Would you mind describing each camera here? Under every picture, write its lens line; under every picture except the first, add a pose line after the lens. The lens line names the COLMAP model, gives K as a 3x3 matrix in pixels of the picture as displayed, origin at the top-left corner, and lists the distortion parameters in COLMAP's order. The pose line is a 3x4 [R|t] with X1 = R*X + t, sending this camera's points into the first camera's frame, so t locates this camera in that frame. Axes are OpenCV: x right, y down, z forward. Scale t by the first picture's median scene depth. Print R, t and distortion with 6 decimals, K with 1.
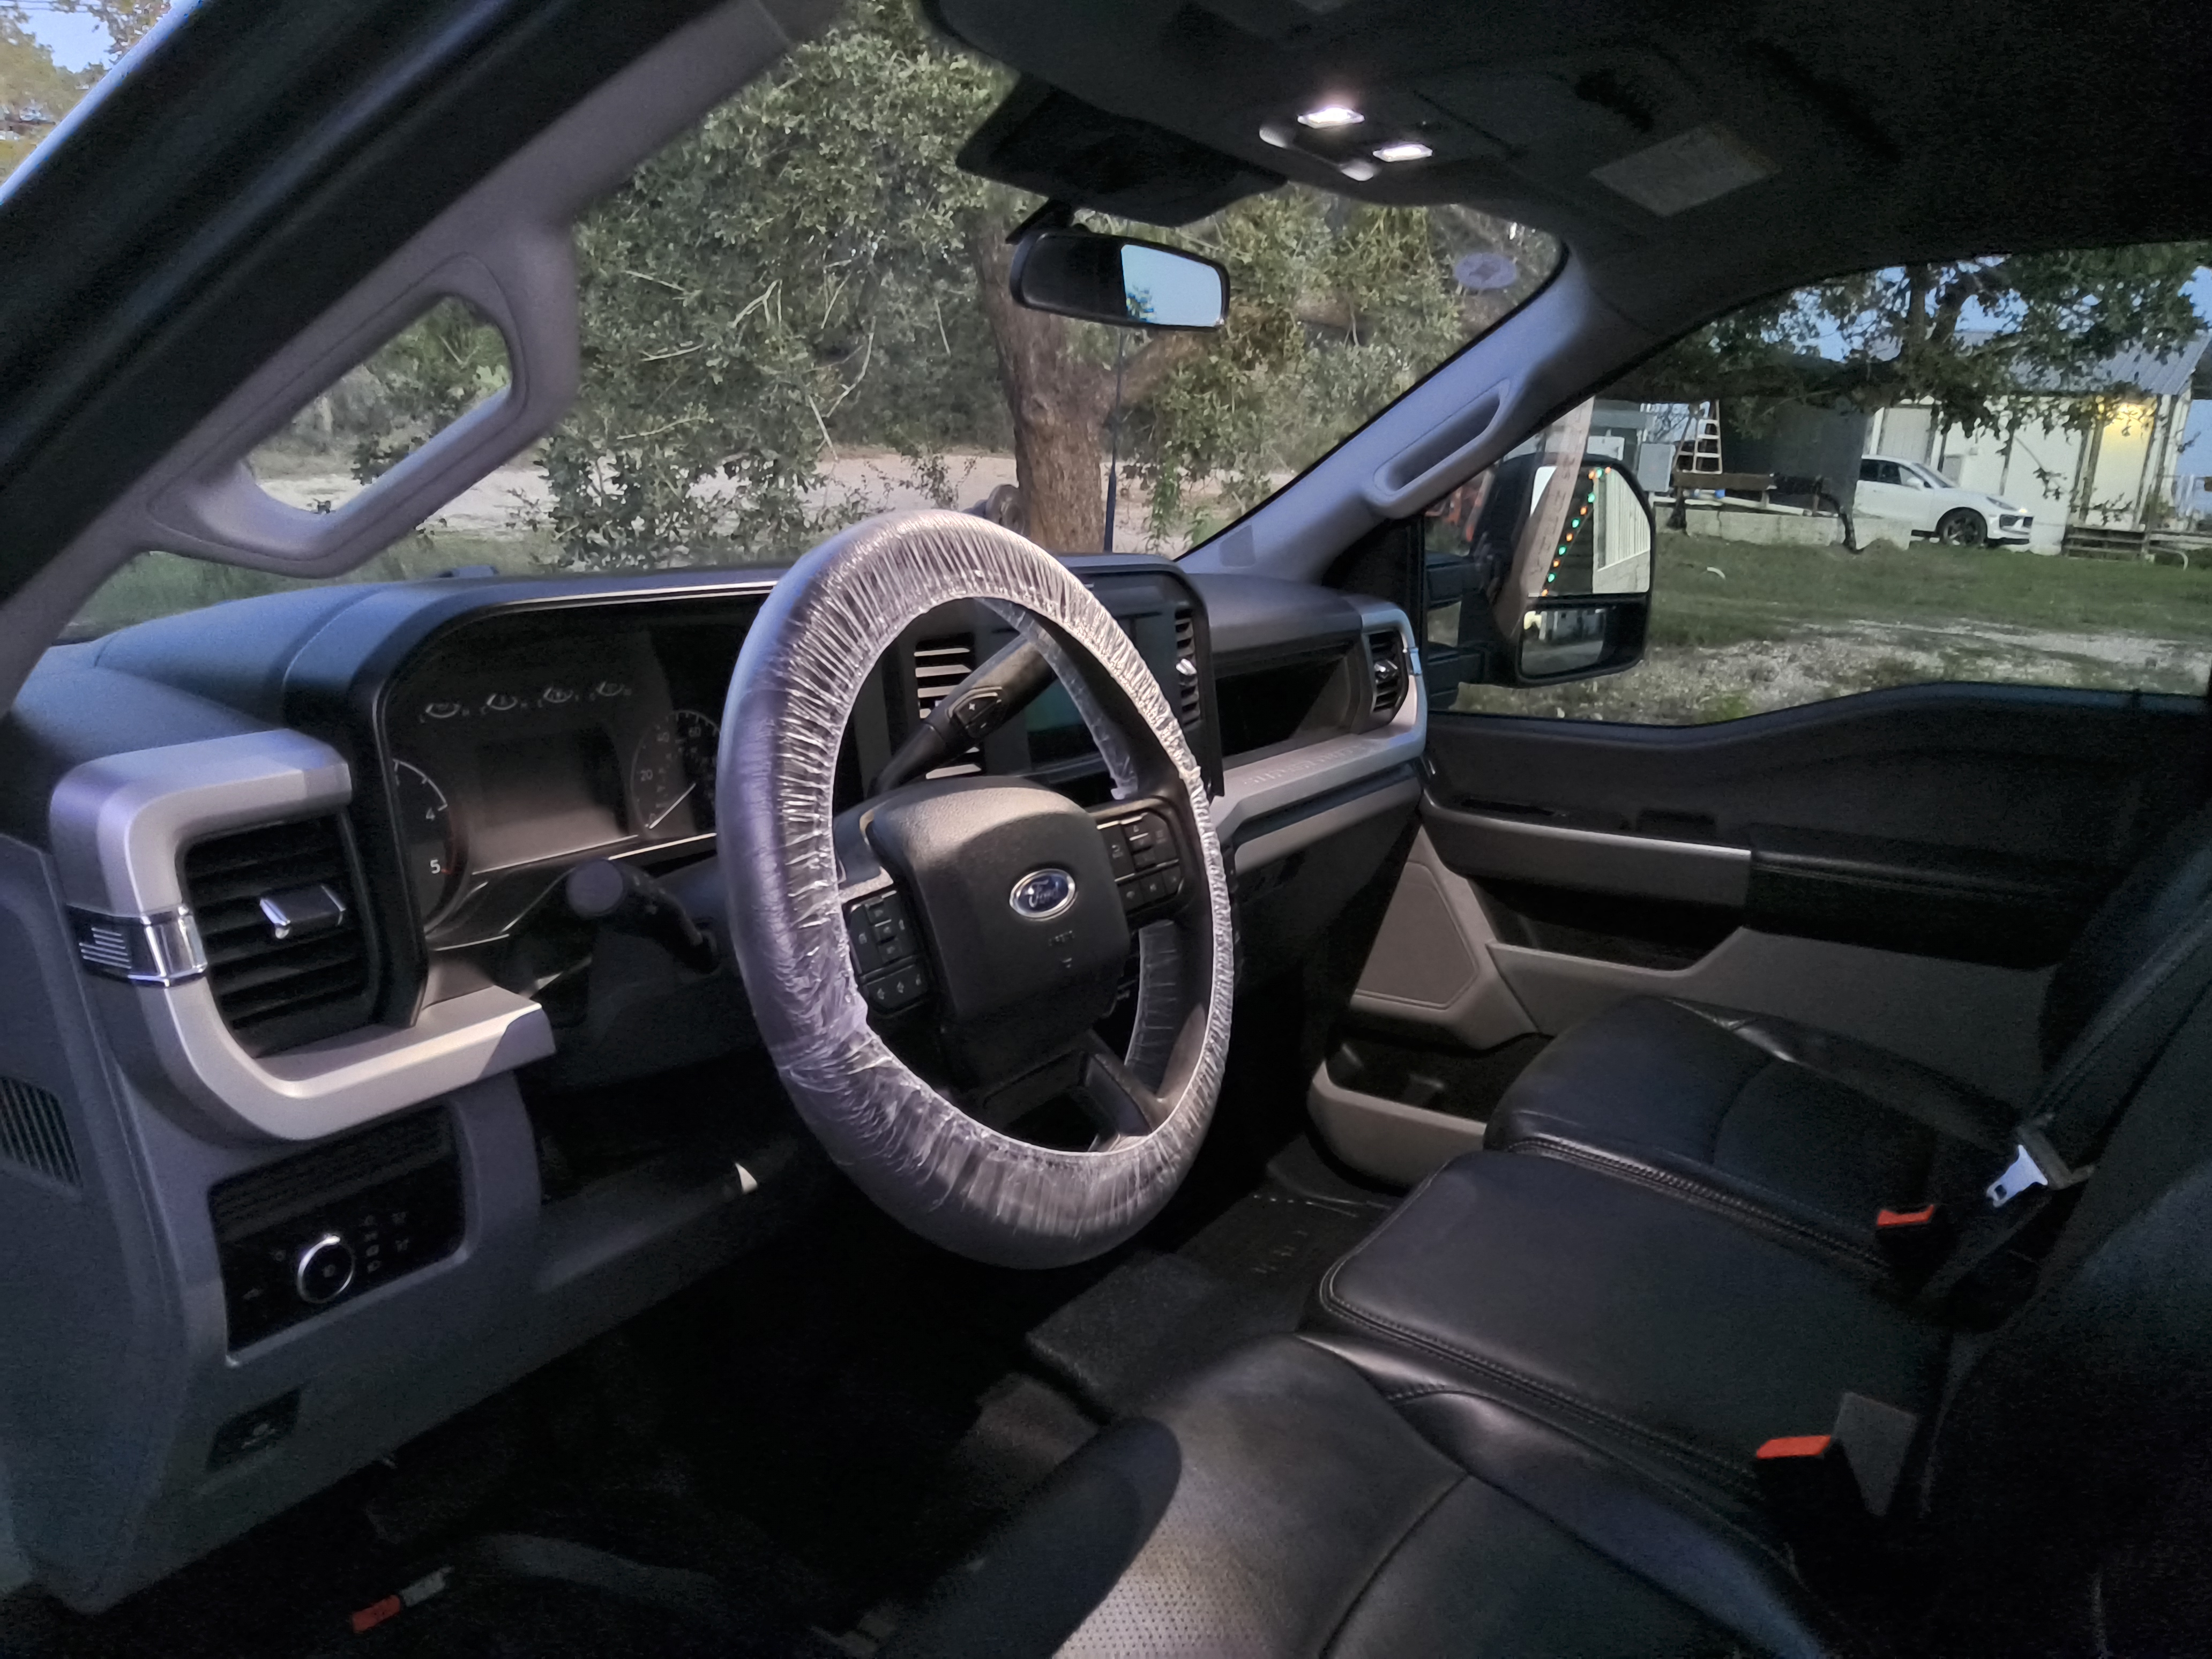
lens RADIAL K [[1646.0, 0, 1102.5], [0, 1646.0, 819.8], [0, 0, 1]] dist [0.051292, -0.114399]
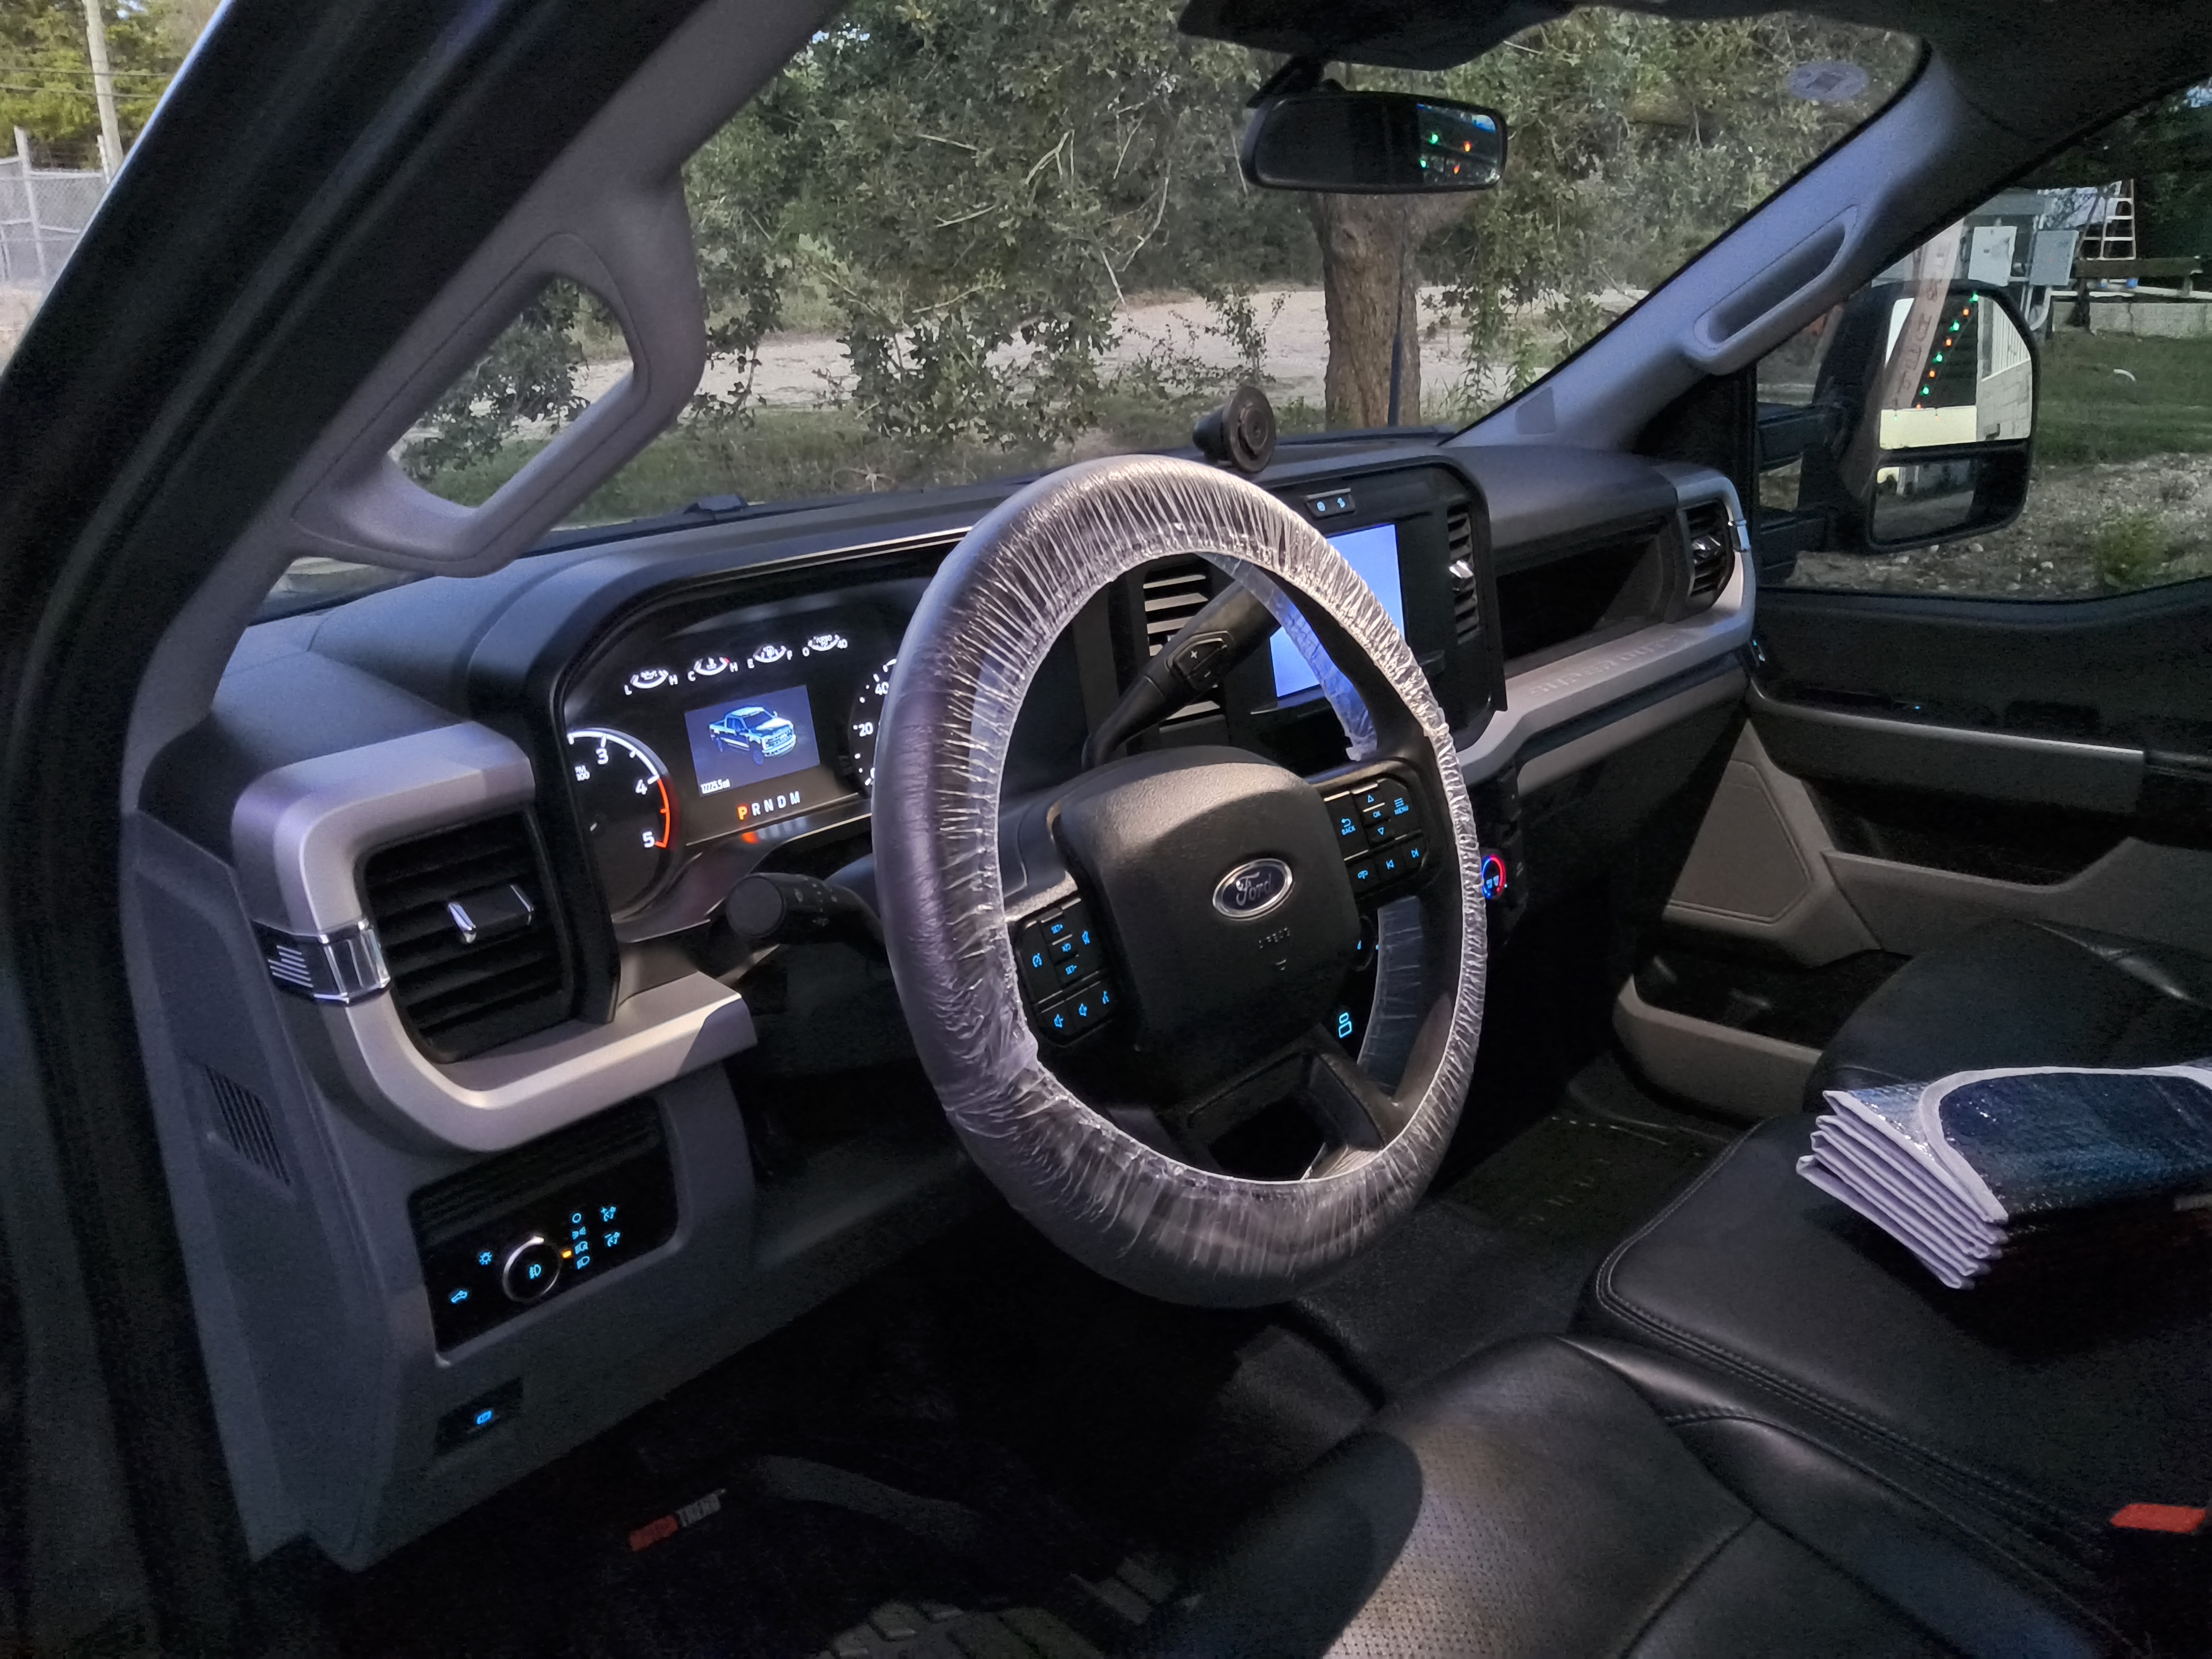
lens RADIAL K [[1646.0, 0, 1102.5], [0, 1646.0, 819.8], [0, 0, 1]] dist [0.051292, -0.114399]
pose [[0.980760, -0.004367, -0.195167, 0.049394], [0.022670, 0.995534, 0.091643, -0.064549], [0.193895, -0.094305, 0.976479, 0.096010]]
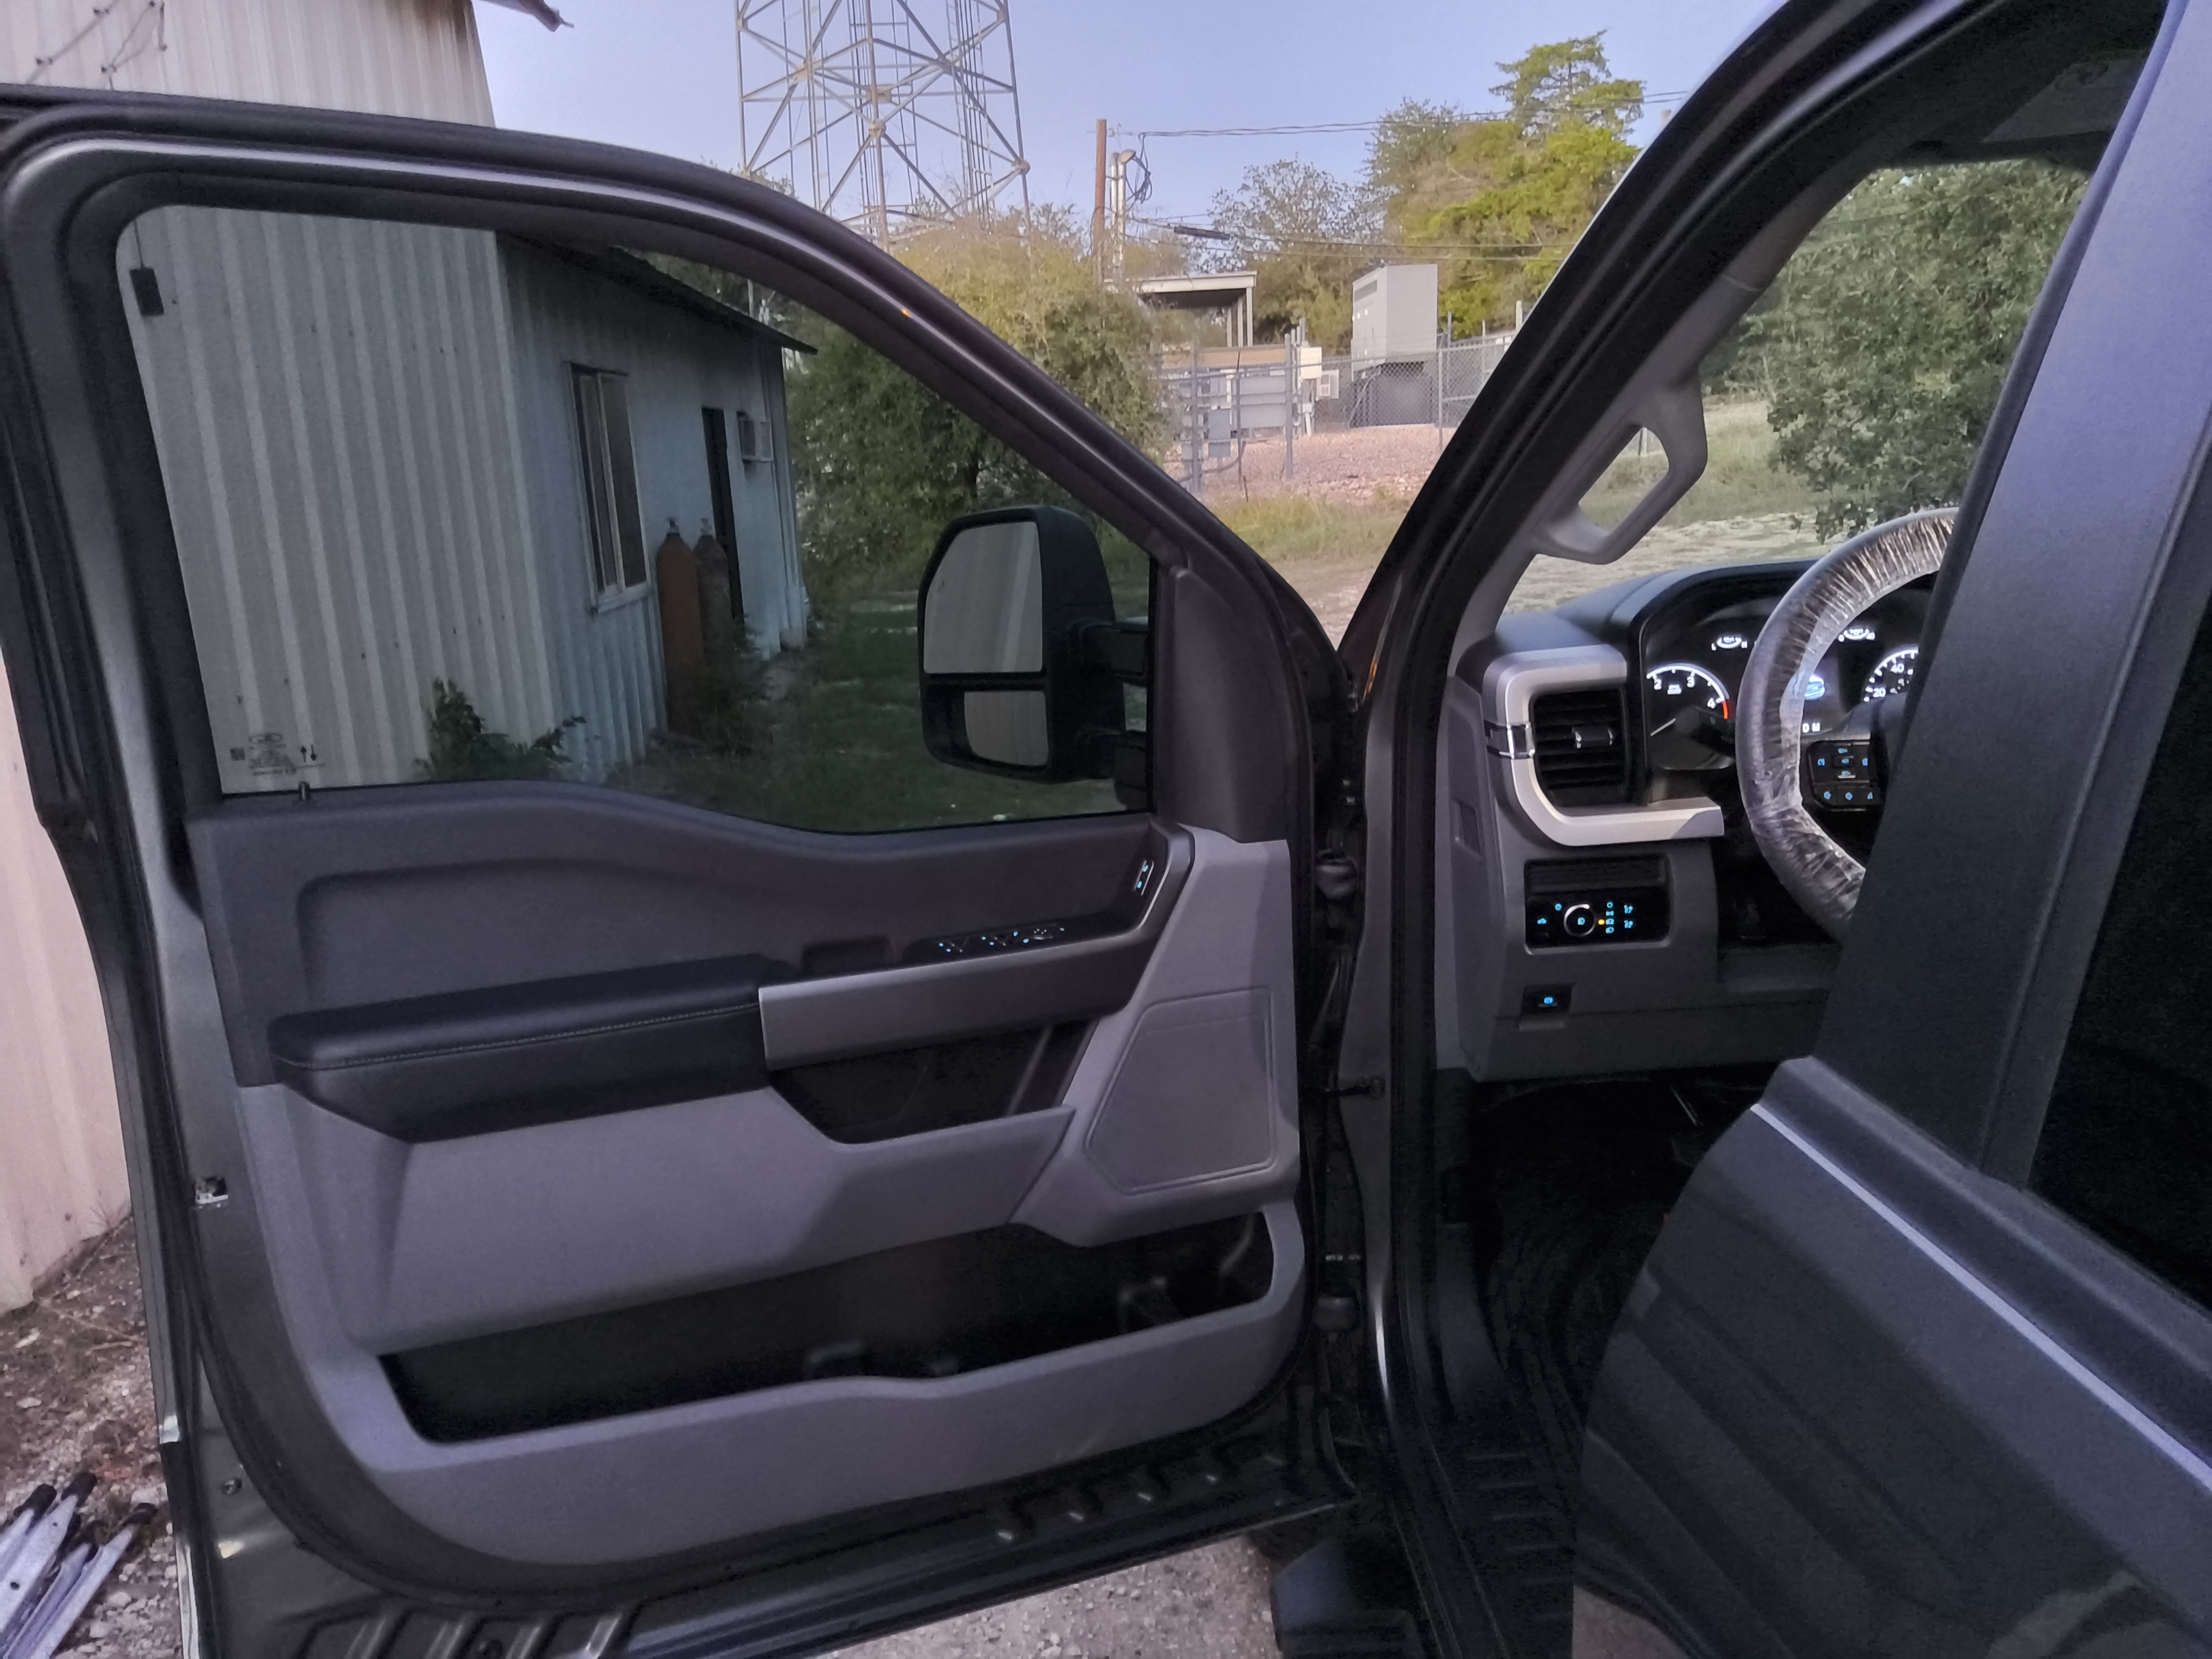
lens RADIAL K [[1646.0, 0, 1102.5], [0, 1646.0, 819.8], [0, 0, 1]] dist [0.051292, -0.114399]
pose [[0.529284, 0.099404, -0.842601, 0.679633], [-0.097953, 0.993632, 0.055692, 0.080632], [0.842771, 0.053059, 0.535651, -0.410085]]
